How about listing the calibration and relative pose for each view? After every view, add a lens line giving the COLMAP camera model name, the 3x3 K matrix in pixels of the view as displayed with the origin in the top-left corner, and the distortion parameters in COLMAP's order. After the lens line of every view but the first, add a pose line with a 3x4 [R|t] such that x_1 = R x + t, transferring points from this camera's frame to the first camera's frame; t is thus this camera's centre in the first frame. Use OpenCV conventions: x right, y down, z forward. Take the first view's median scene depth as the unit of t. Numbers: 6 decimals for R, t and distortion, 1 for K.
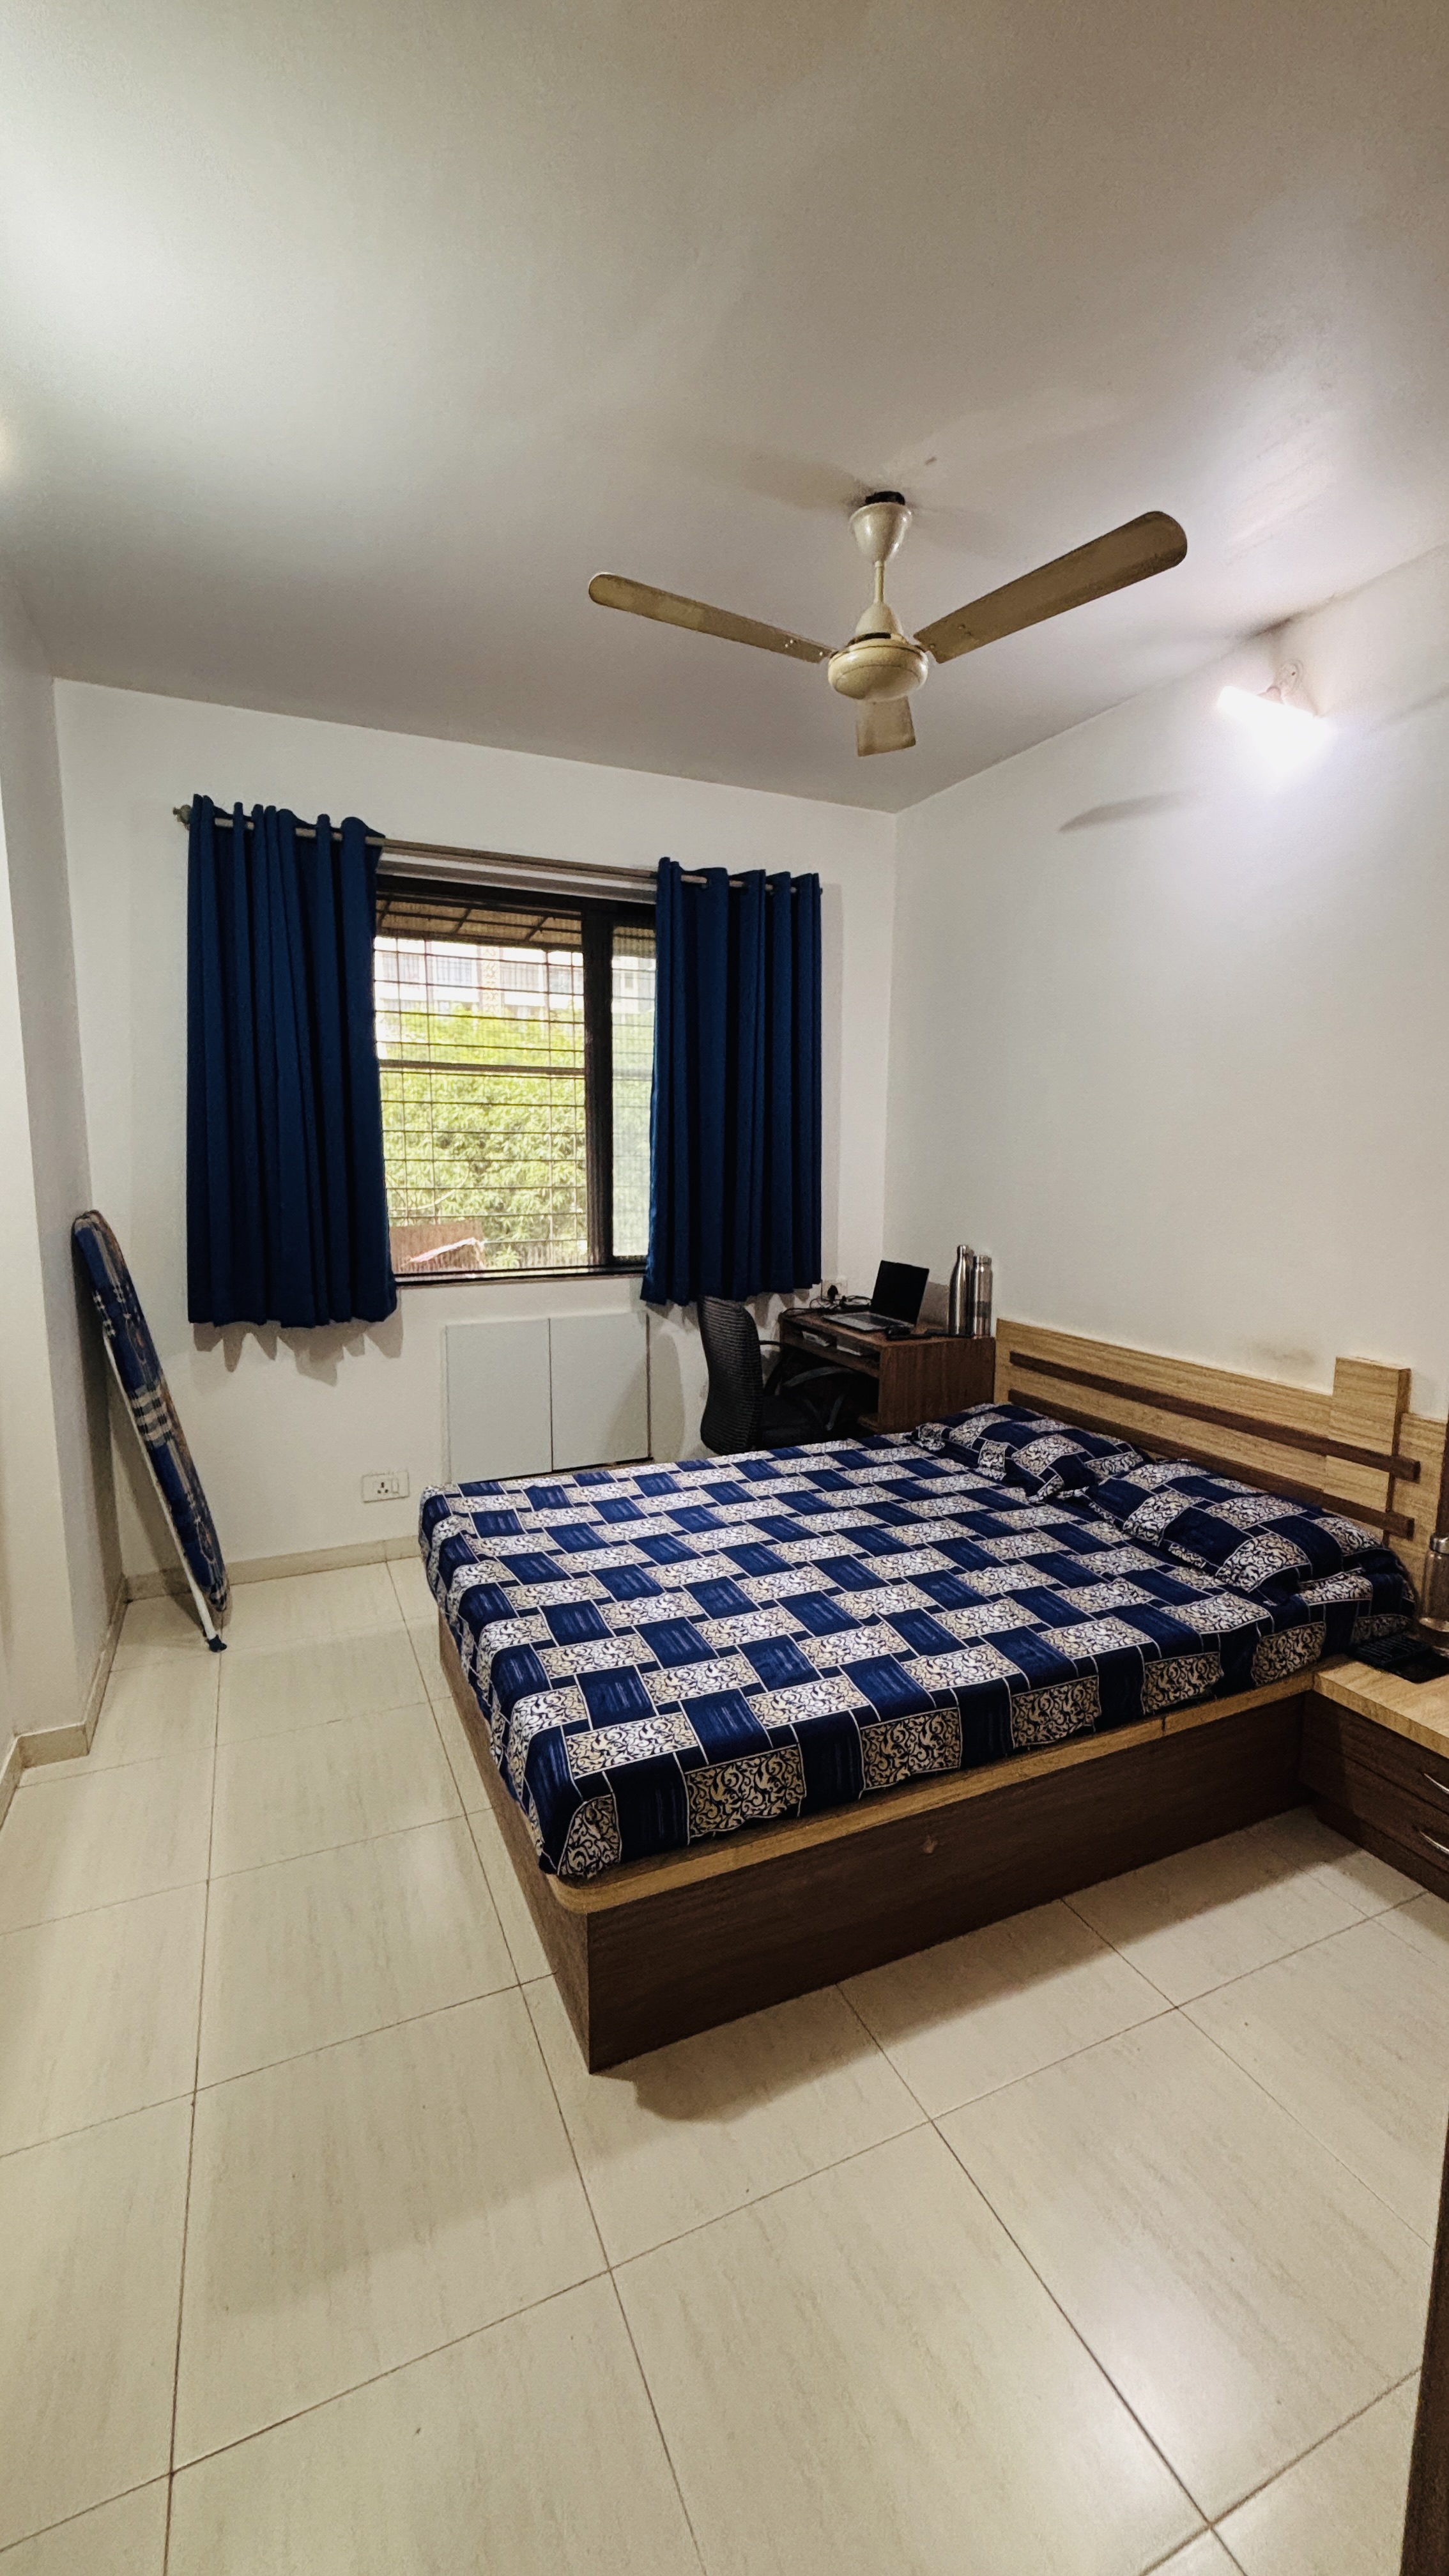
lens RADIAL K [[1031.8, 0, 727.7], [0, 1031.8, 1280.9], [0, 0, 1]] dist [0.011644, 0.000009]
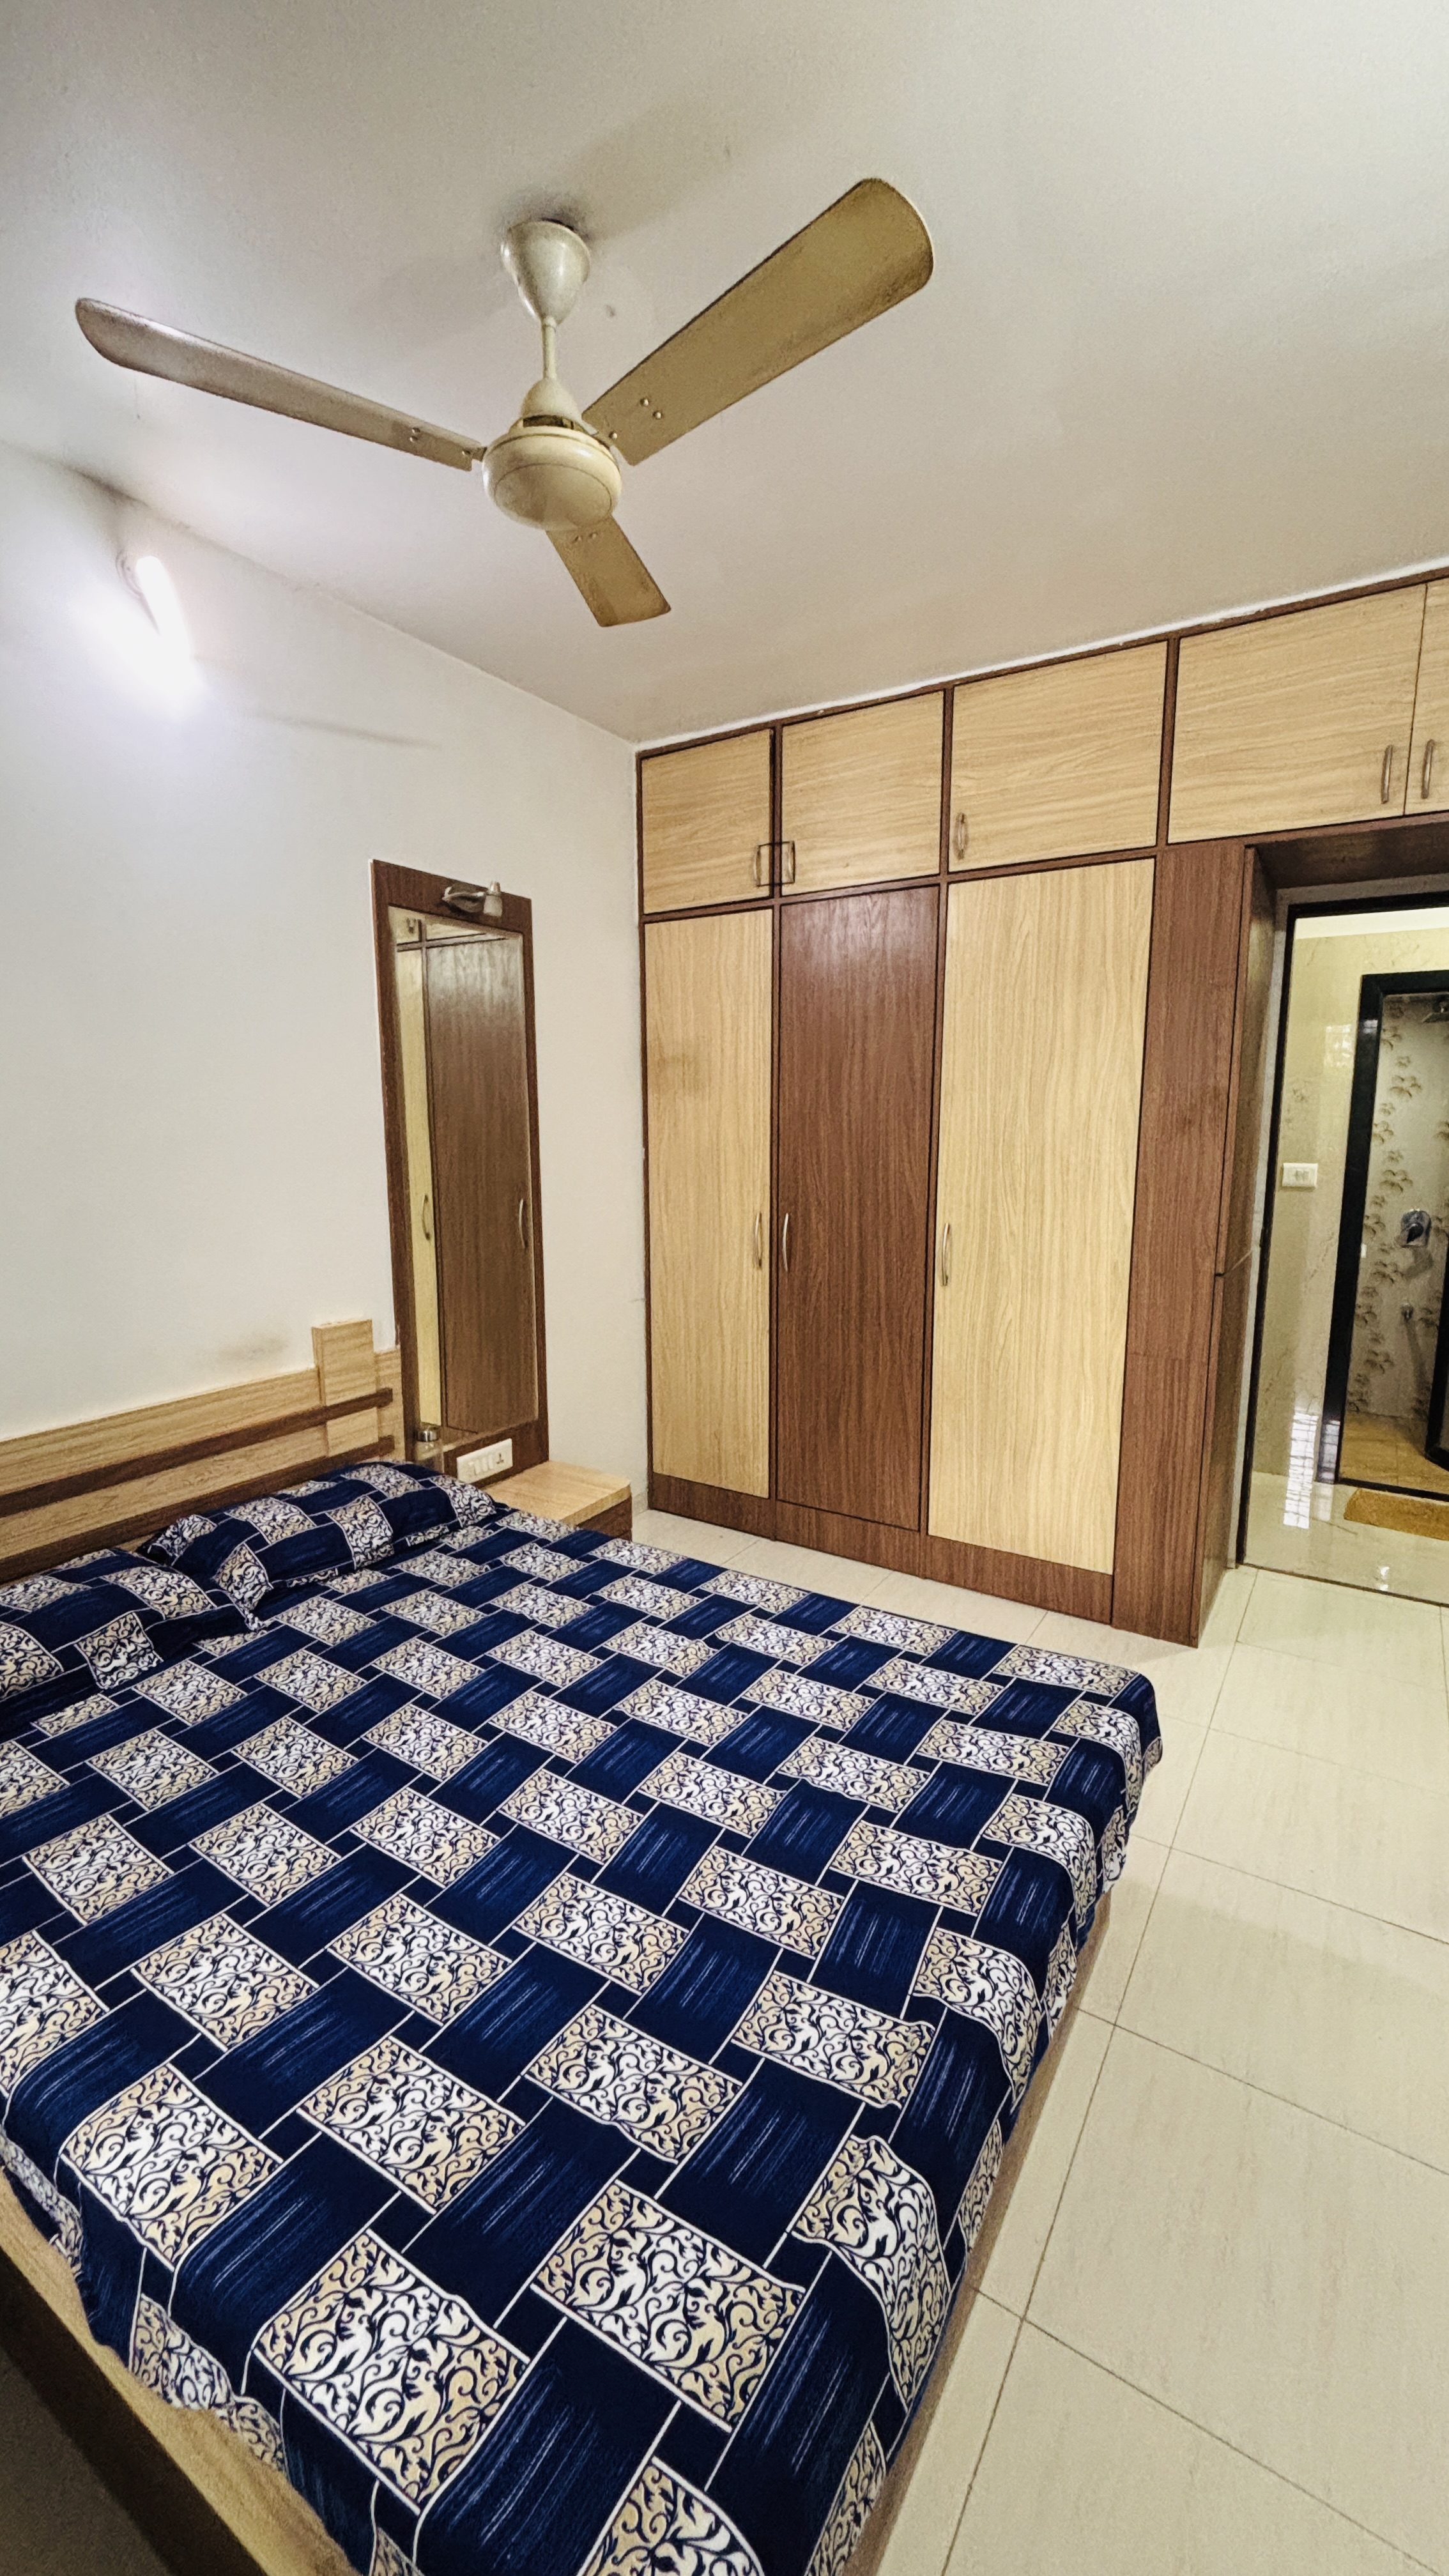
lens RADIAL K [[1031.8, 0, 727.7], [0, 1031.8, 1280.9], [0, 0, 1]] dist [0.011644, 0.000009]
pose [[-0.550793, -0.130251, 0.824416, -0.485414], [0.108174, 0.968277, 0.225251, -0.160222], [-0.827602, 0.213247, -0.519231, 1.147852]]
